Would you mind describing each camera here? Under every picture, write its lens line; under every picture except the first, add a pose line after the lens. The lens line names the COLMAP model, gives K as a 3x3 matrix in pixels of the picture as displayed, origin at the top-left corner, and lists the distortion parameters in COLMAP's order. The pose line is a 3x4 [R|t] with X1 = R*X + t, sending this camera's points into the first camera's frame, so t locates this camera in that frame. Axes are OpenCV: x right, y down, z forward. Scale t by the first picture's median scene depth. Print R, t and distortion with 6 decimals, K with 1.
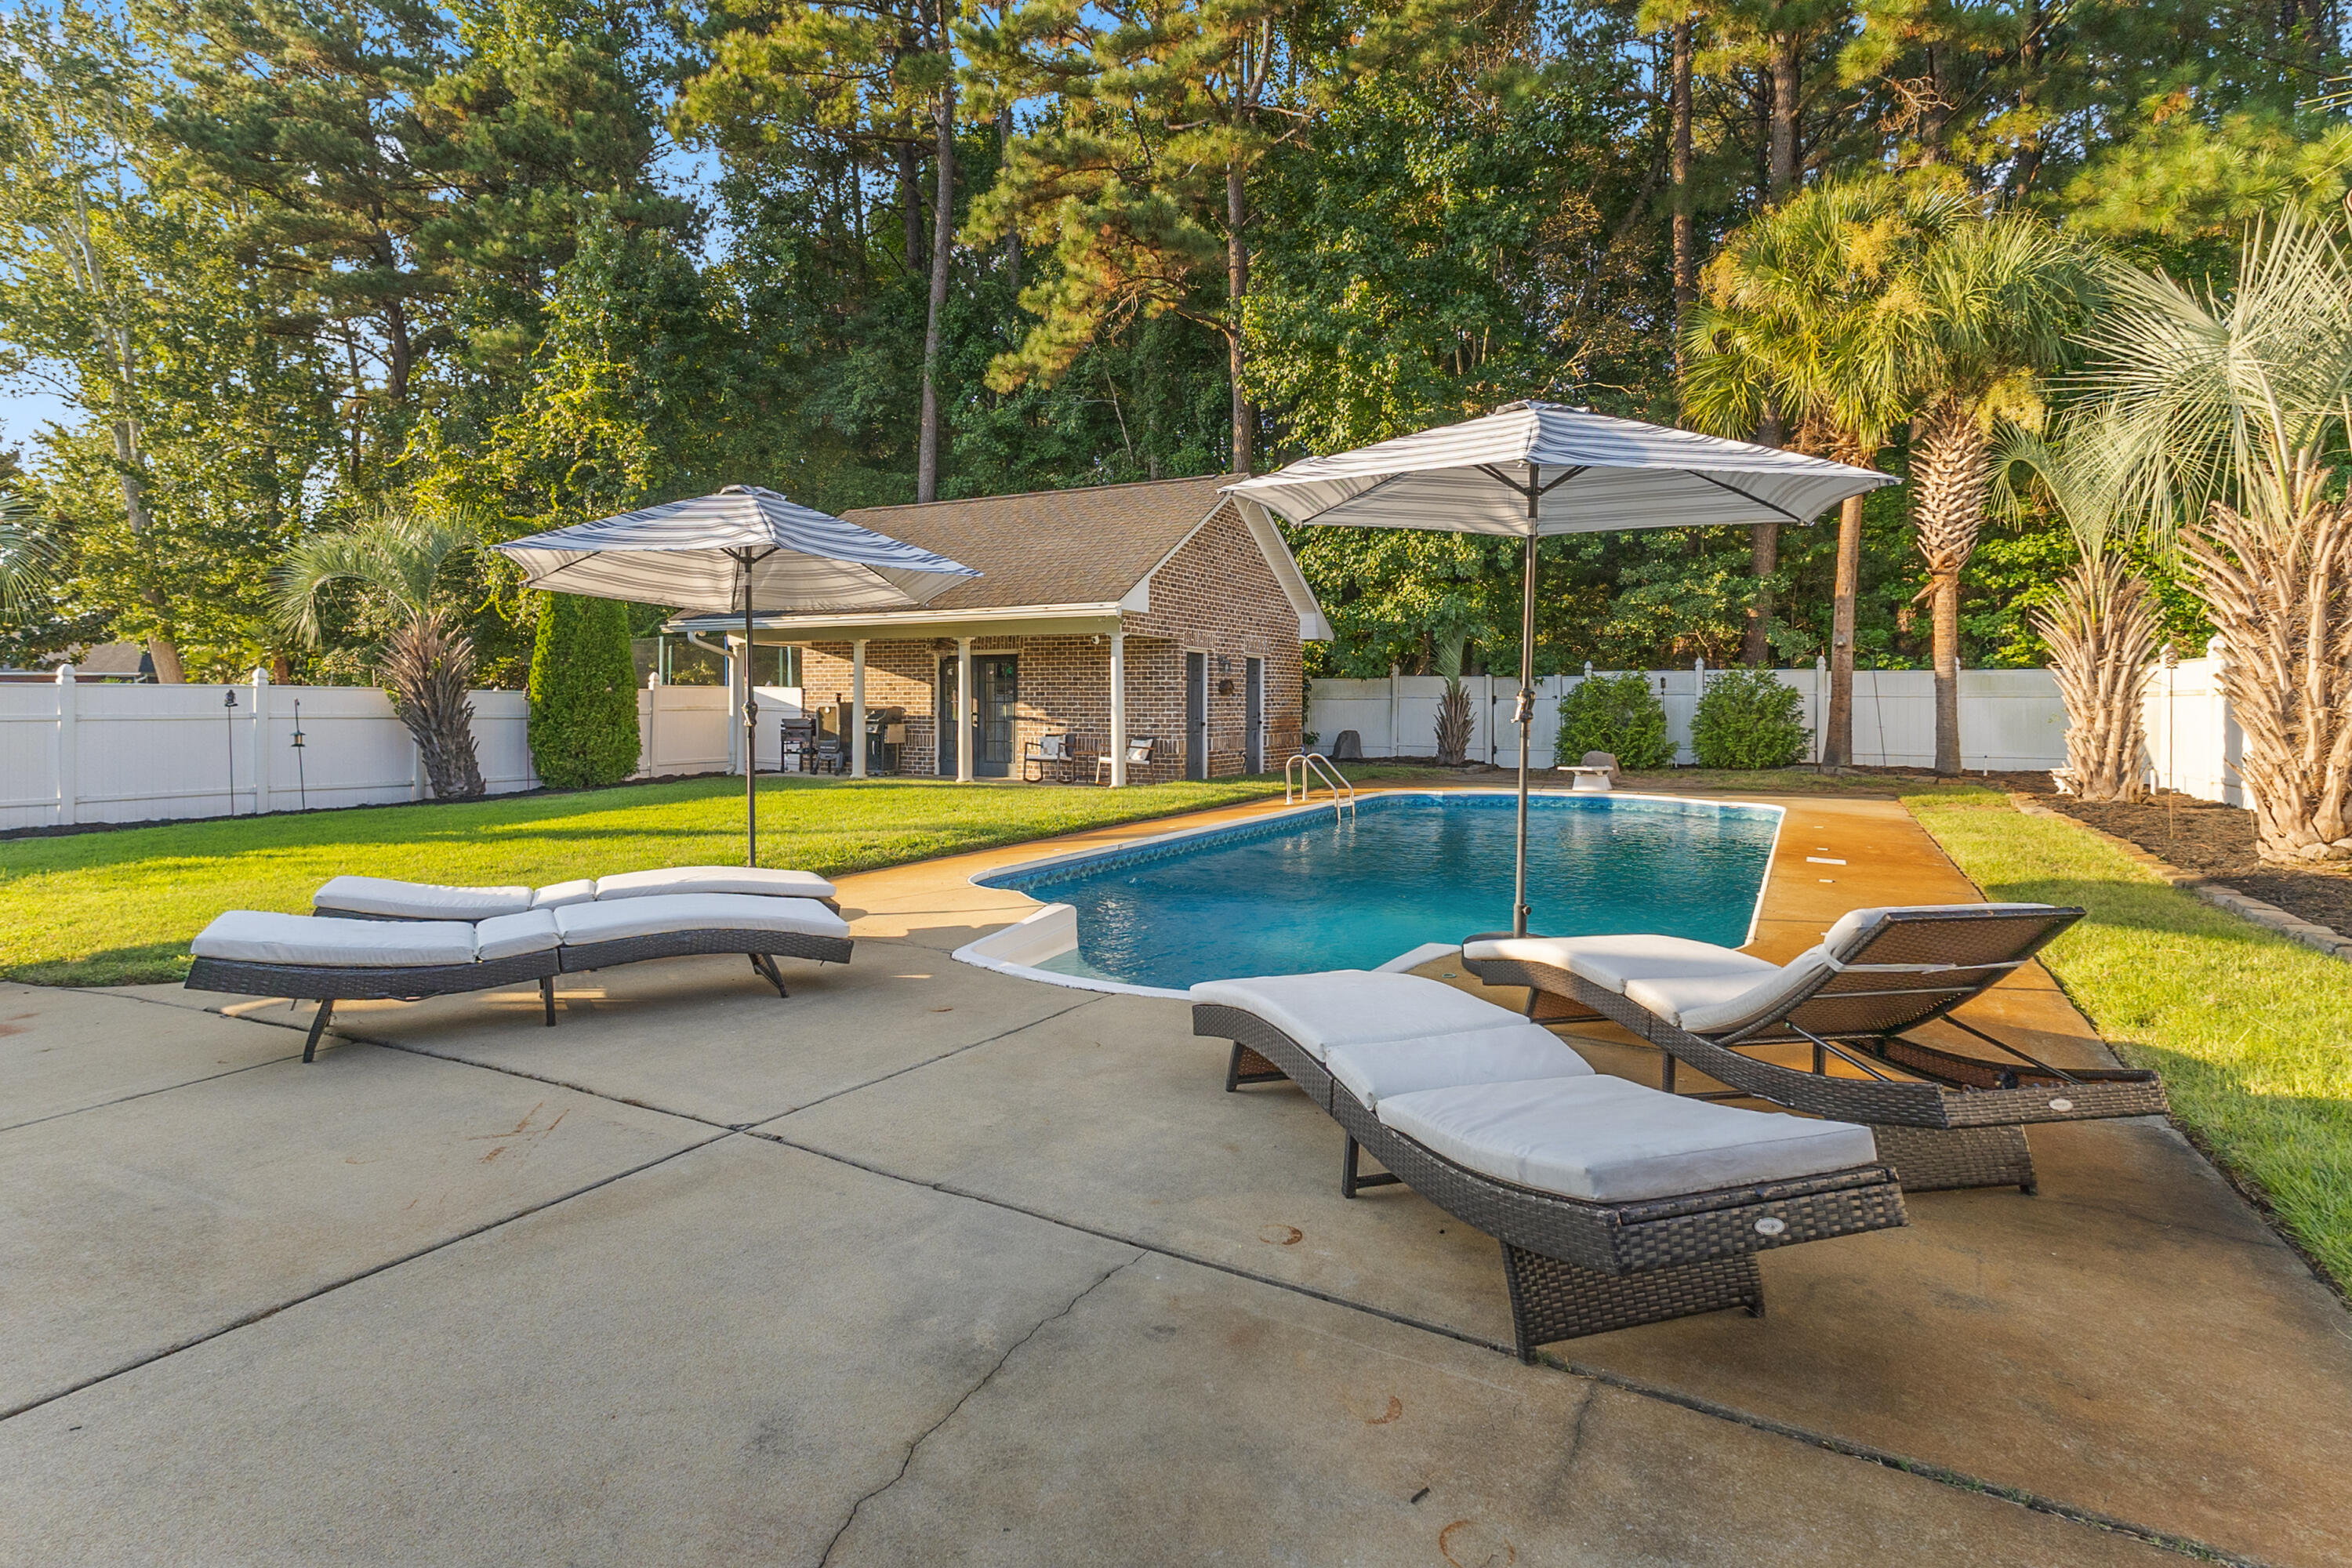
lens RADIAL K [[1097.0, 0, 1167.9], [0, 1097.0, 709.0], [0, 0, 1]] dist [0.019736, -0.005374]
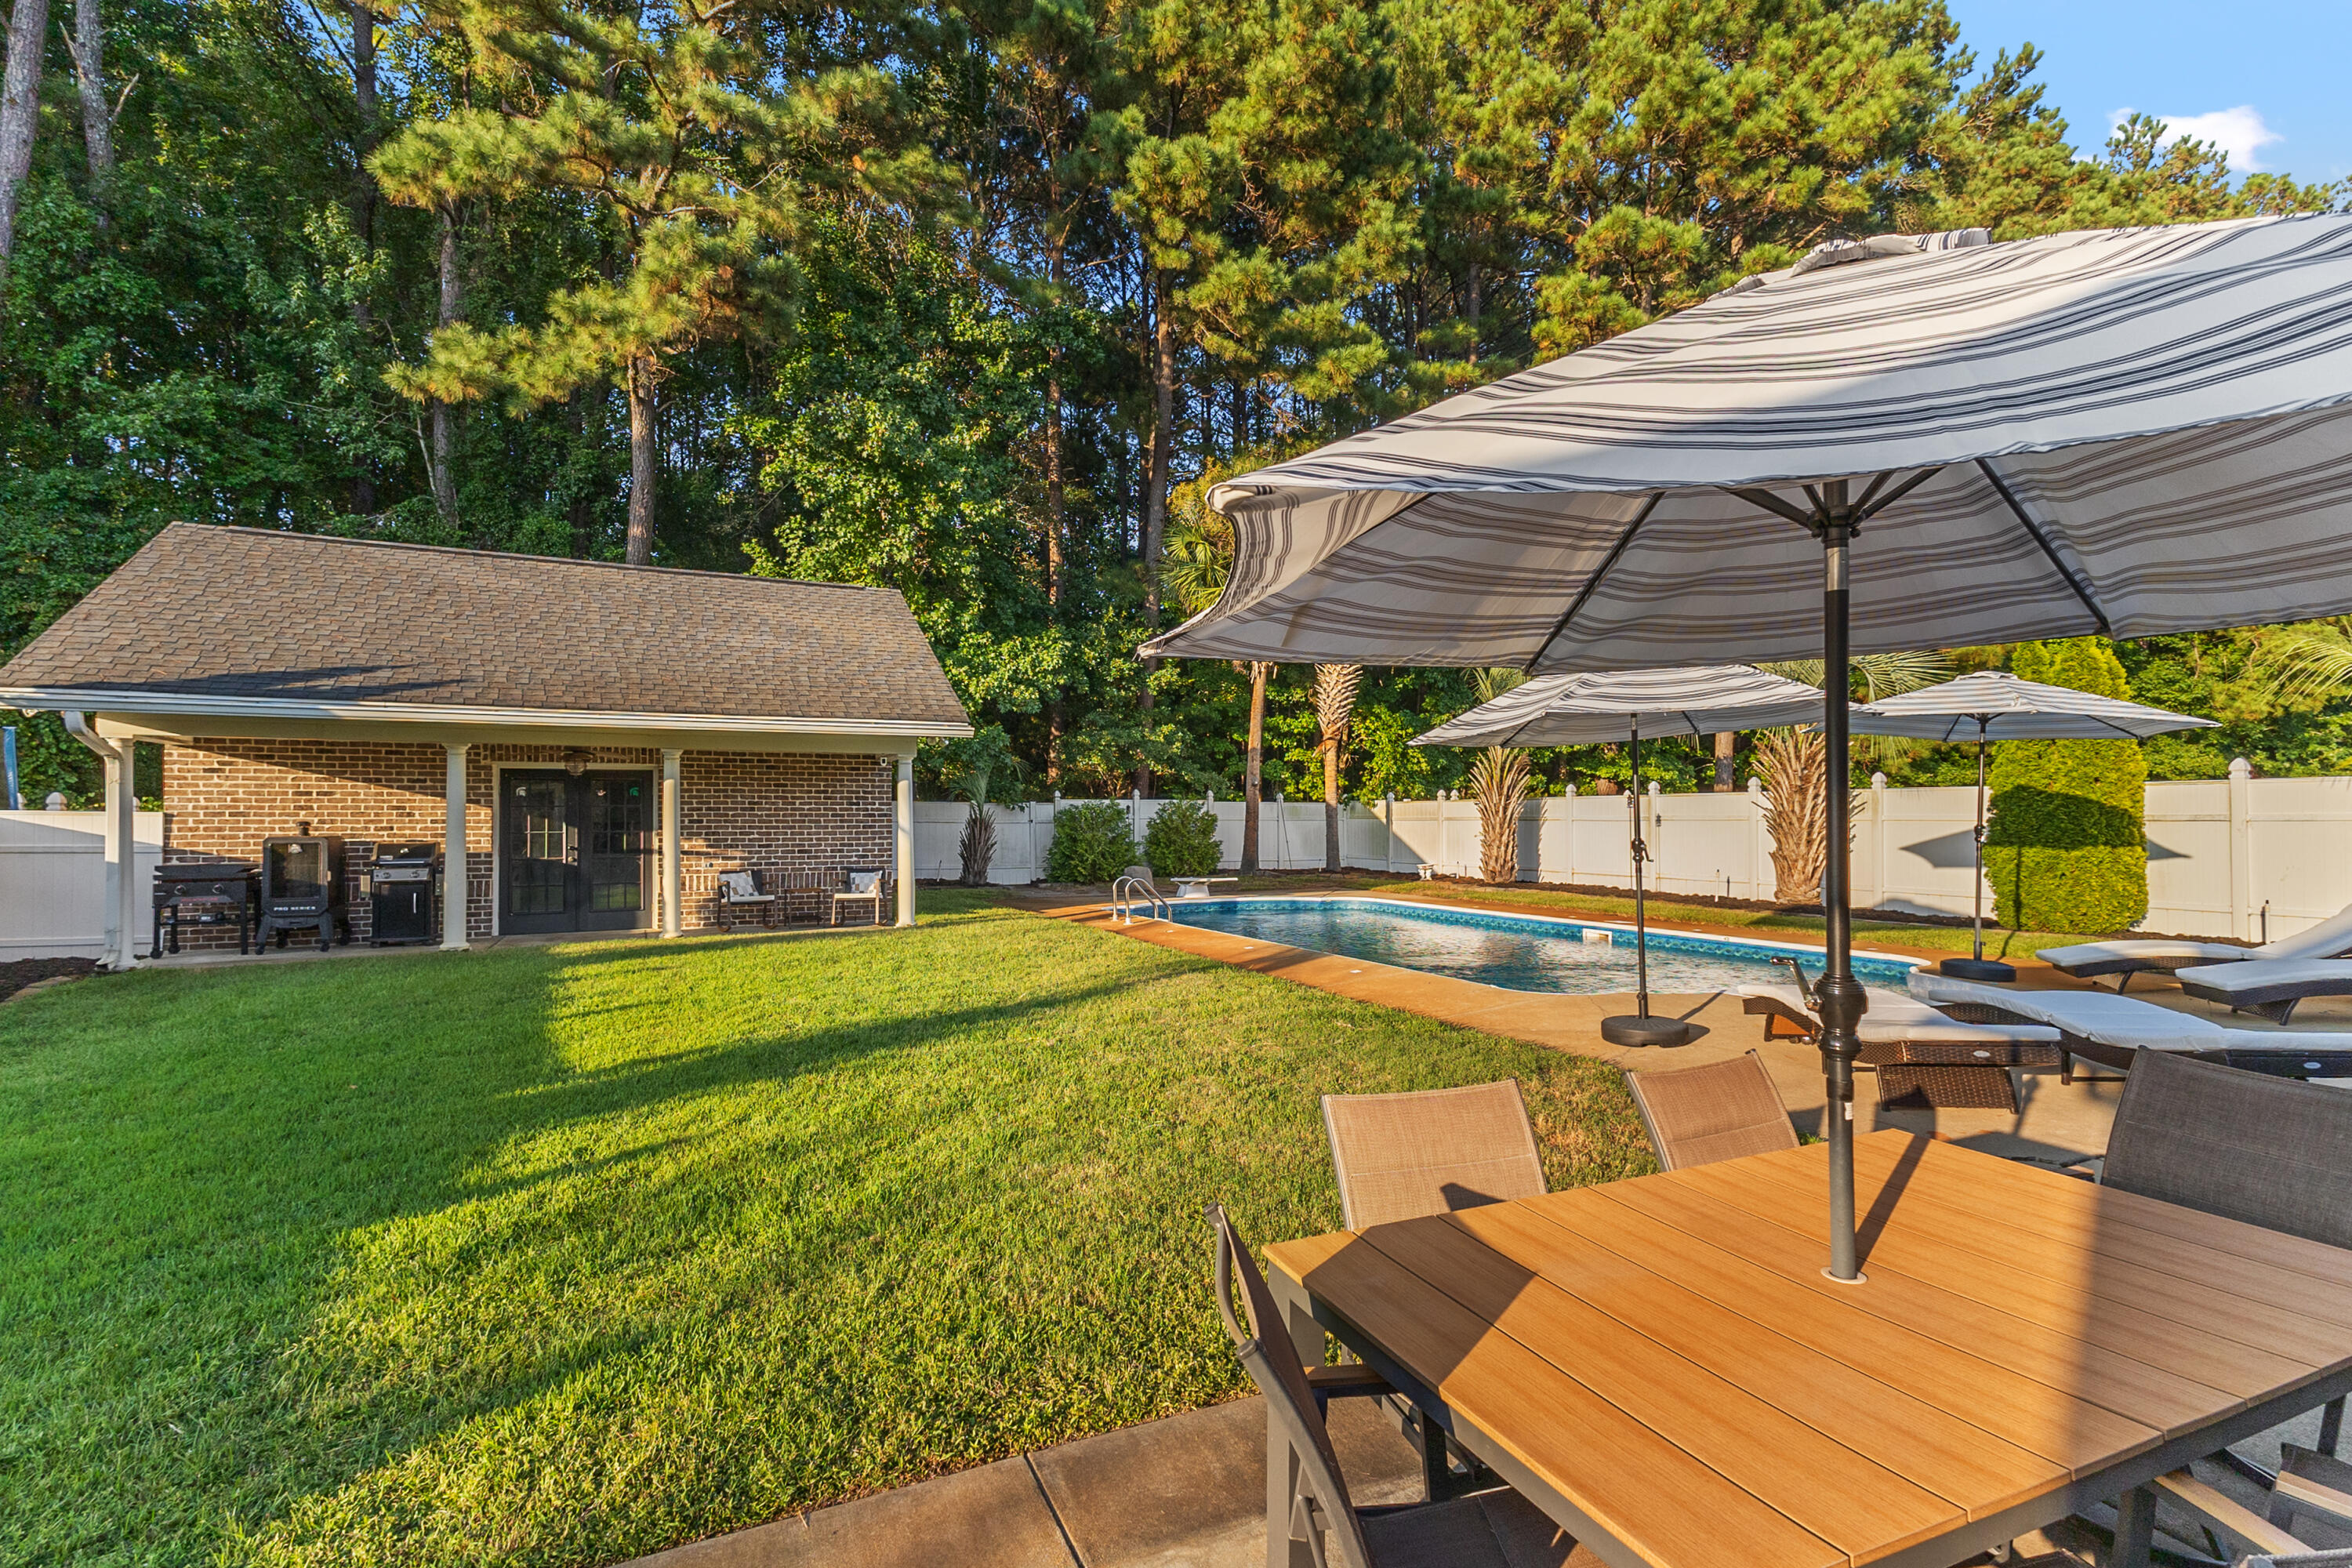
lens RADIAL K [[1097.0, 0, 1170.0], [0, 1097.0, 804.1], [0, 0, 1]] dist [0.019736, -0.005374]
pose [[0.614740, 0.007697, 0.788692, -0.531341], [0.011267, 0.999765, -0.018539, -0.007128], [-0.788649, 0.020283, 0.614508, 0.221927]]
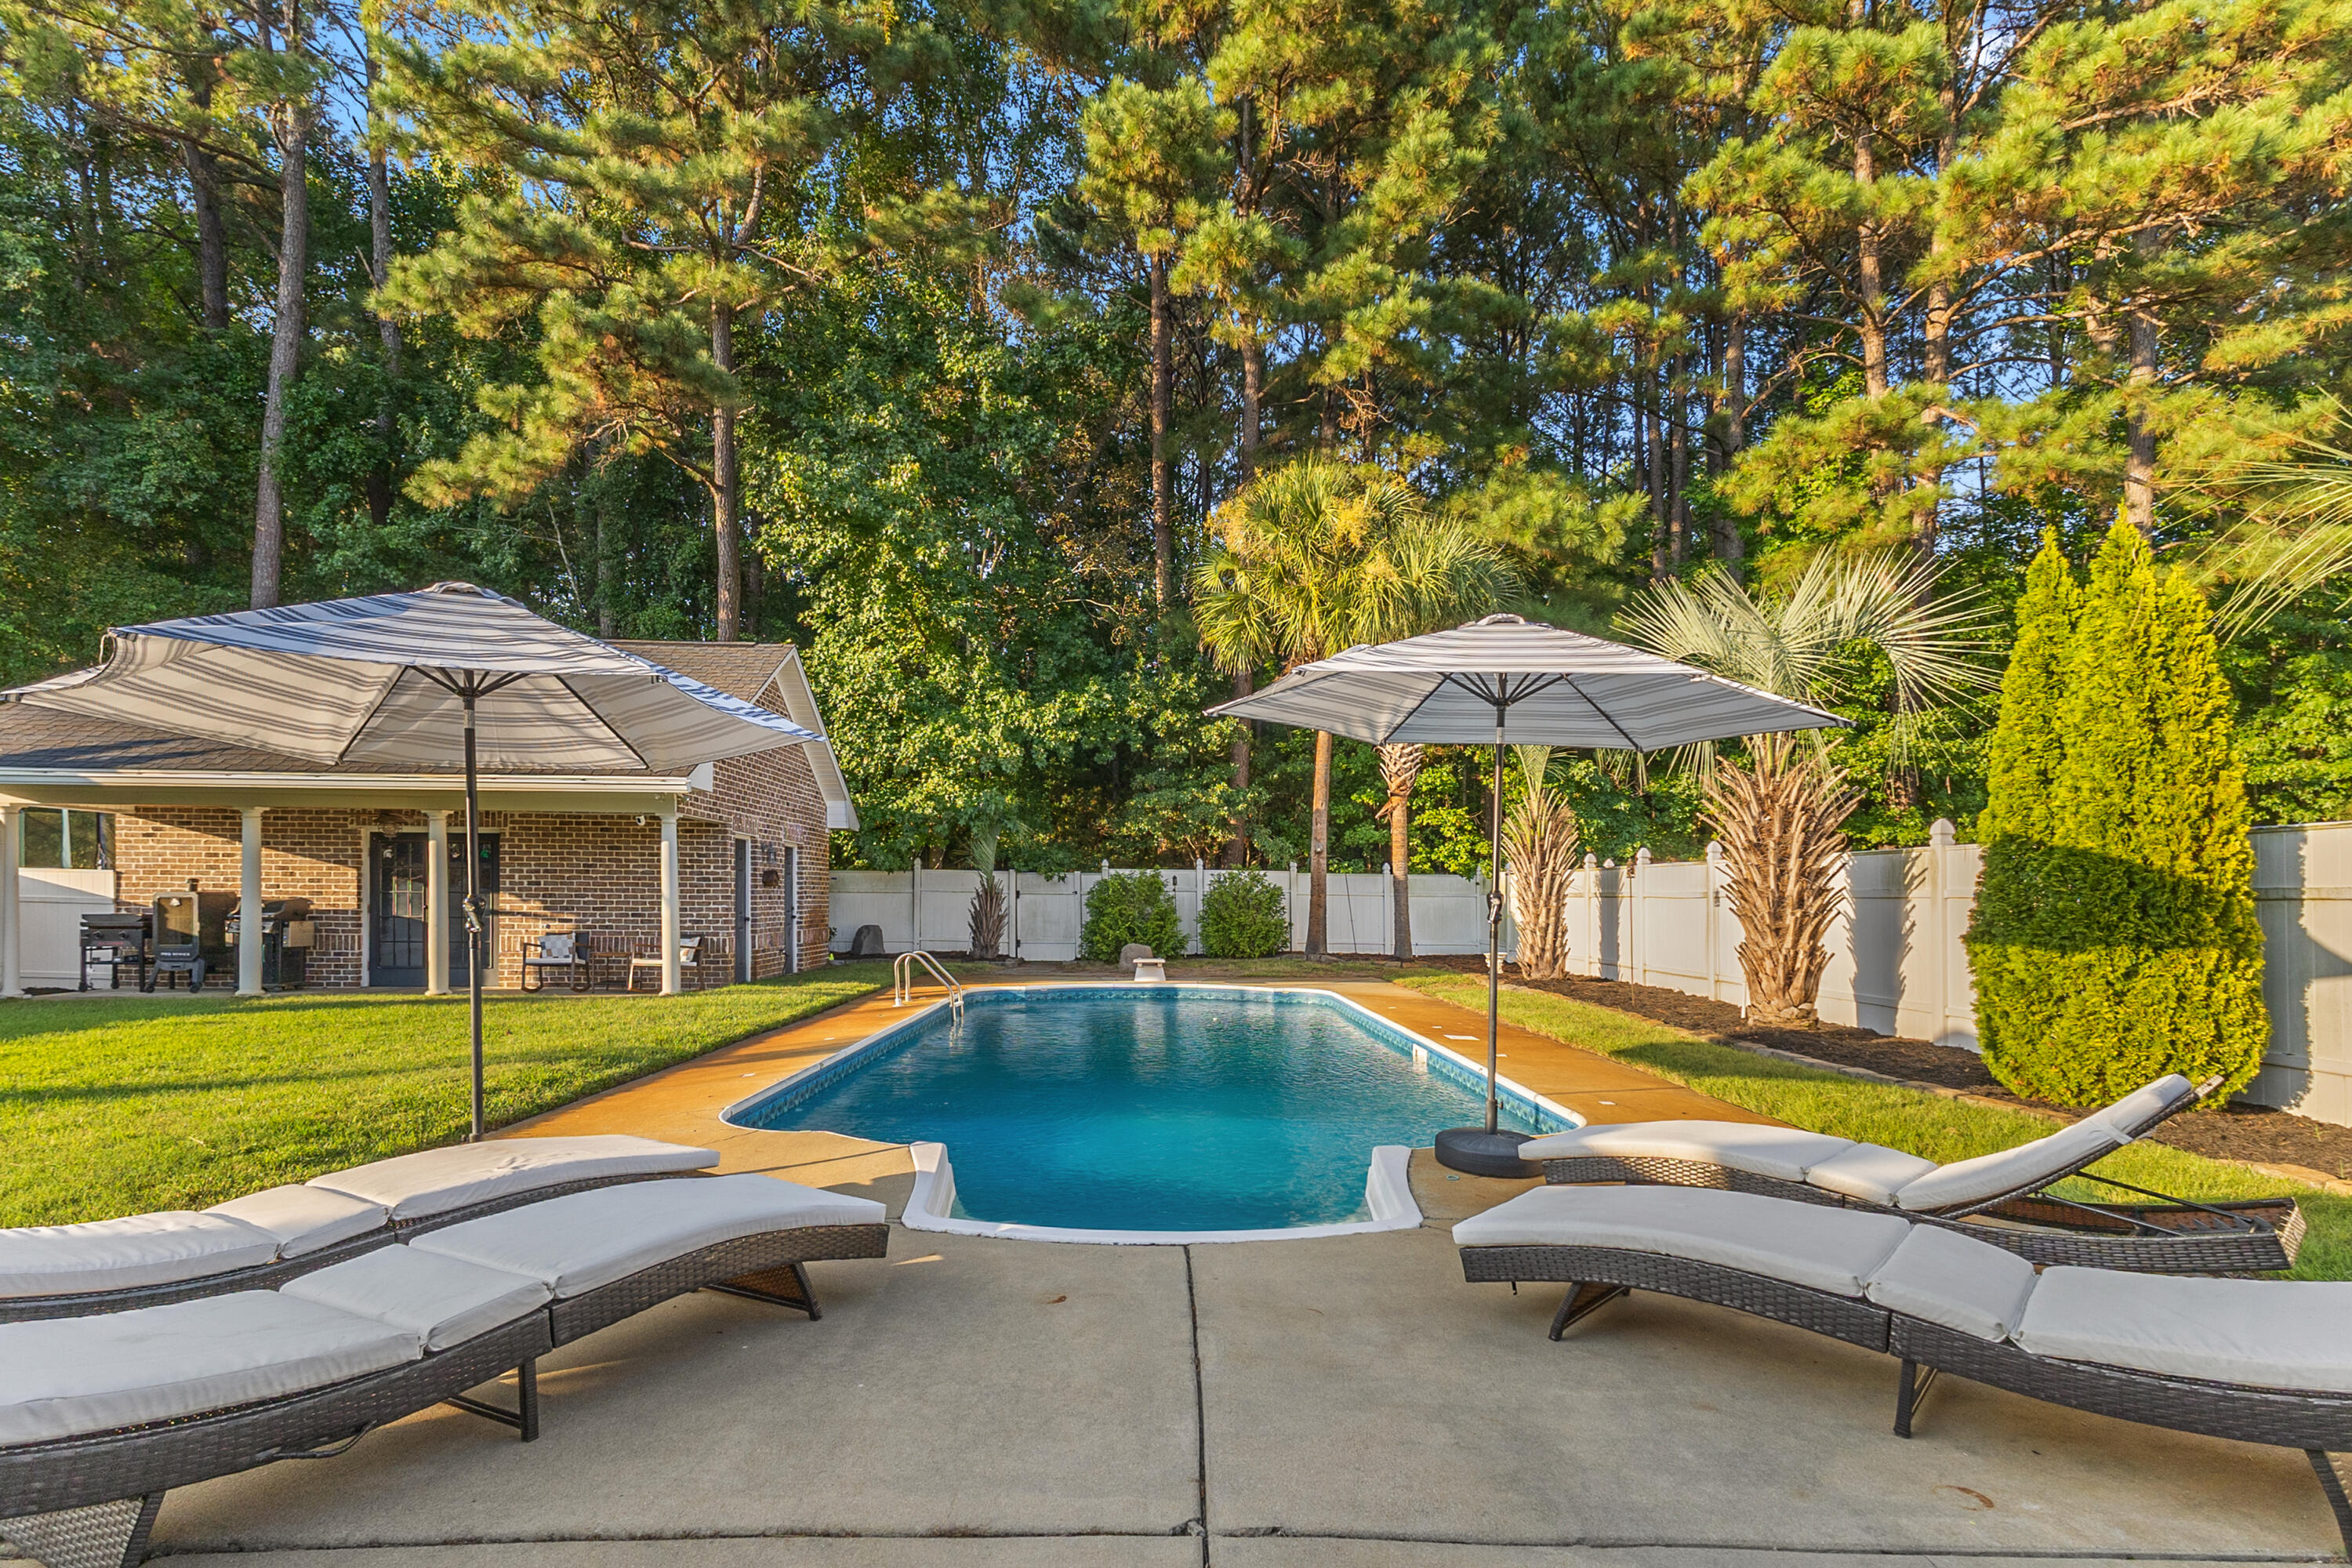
lens RADIAL K [[1097.0, 0, 1172.9], [0, 1097.0, 879.3], [0, 0, 1]] dist [0.019736, -0.005374]
pose [[0.875112, 0.015257, 0.483681, -0.088191], [-0.005195, 0.999741, -0.022137, -0.001047], [-0.483893, 0.016860, 0.874965, 0.047953]]
